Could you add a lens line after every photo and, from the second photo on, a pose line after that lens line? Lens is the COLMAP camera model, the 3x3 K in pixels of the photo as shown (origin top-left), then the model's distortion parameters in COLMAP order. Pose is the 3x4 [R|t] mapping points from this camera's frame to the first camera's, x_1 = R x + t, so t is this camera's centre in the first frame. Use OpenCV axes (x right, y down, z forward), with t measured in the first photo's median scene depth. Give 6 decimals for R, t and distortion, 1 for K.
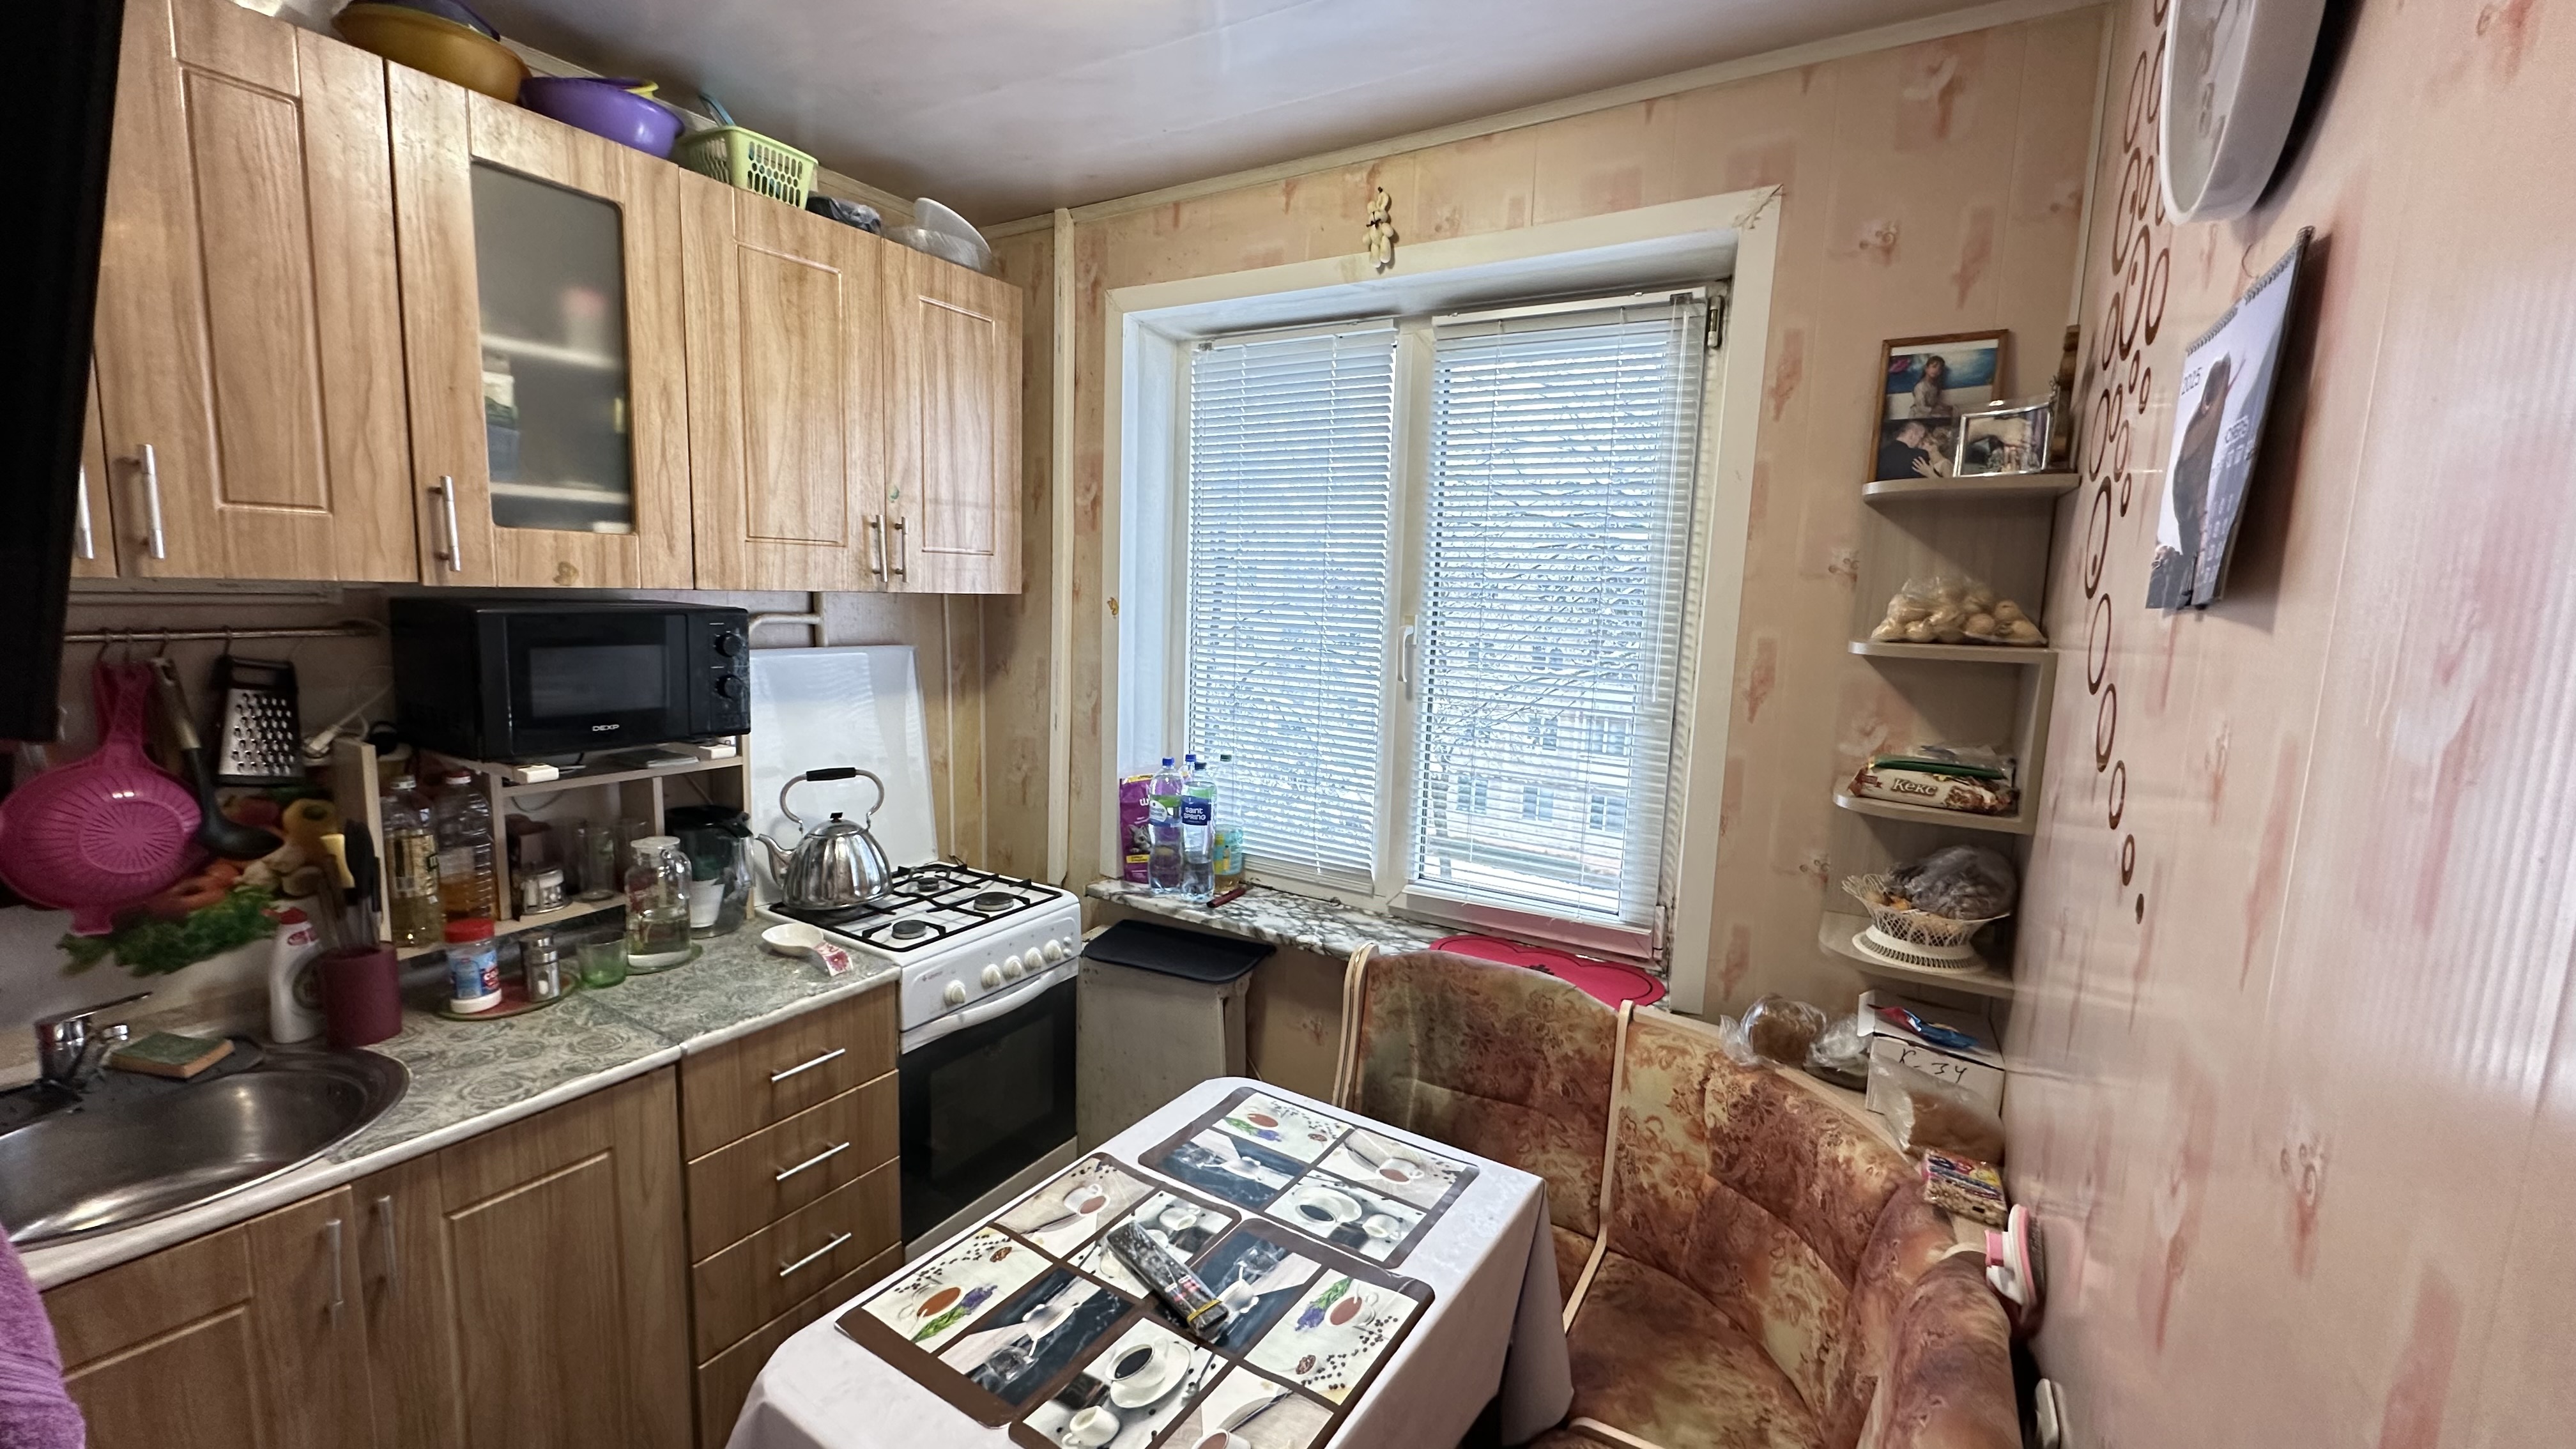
lens RADIAL K [[1032.0, 0, 1300.5], [0, 1032.0, 724.6], [0, 0, 1]] dist [-0.003156, 0.001029]
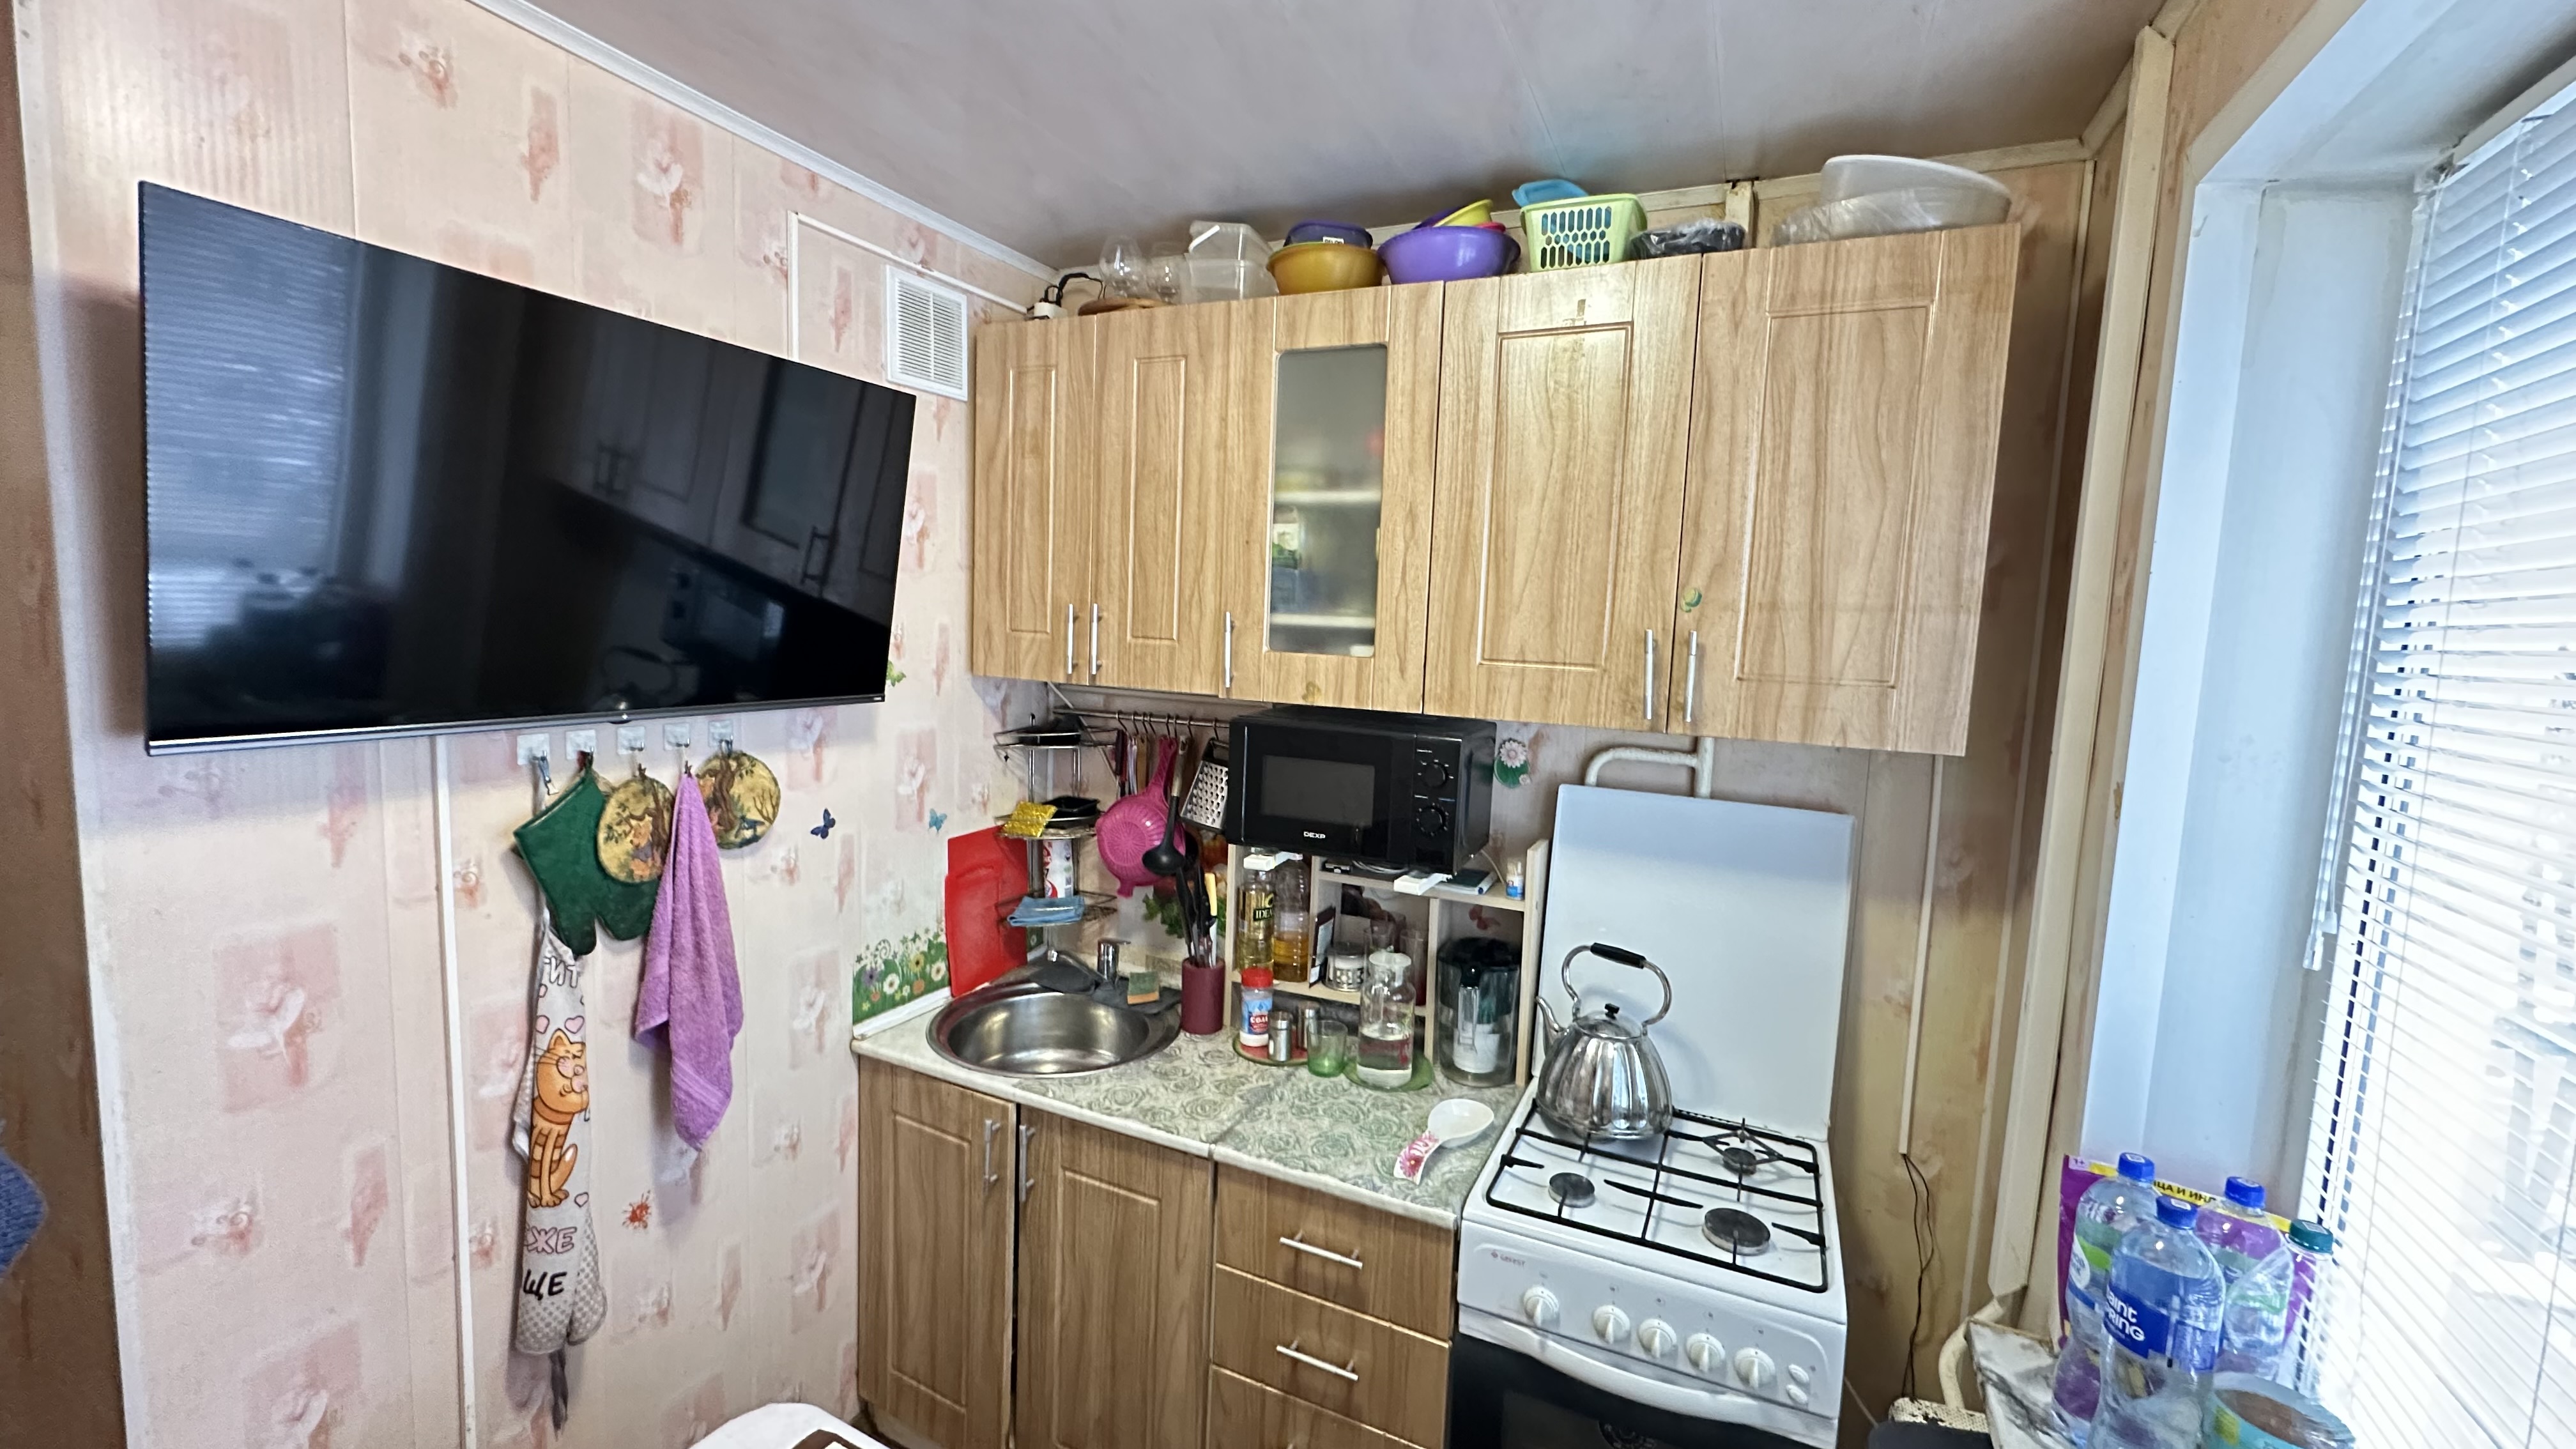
lens RADIAL K [[1032.0, 0, 1295.1], [0, 1032.0, 722.7], [0, 0, 1]] dist [-0.003156, 0.001029]
pose [[0.097172, 0.069334, -0.992850, 0.353535], [-0.171412, 0.983830, 0.051928, -0.153300], [0.980395, 0.165141, 0.107486, 0.787659]]
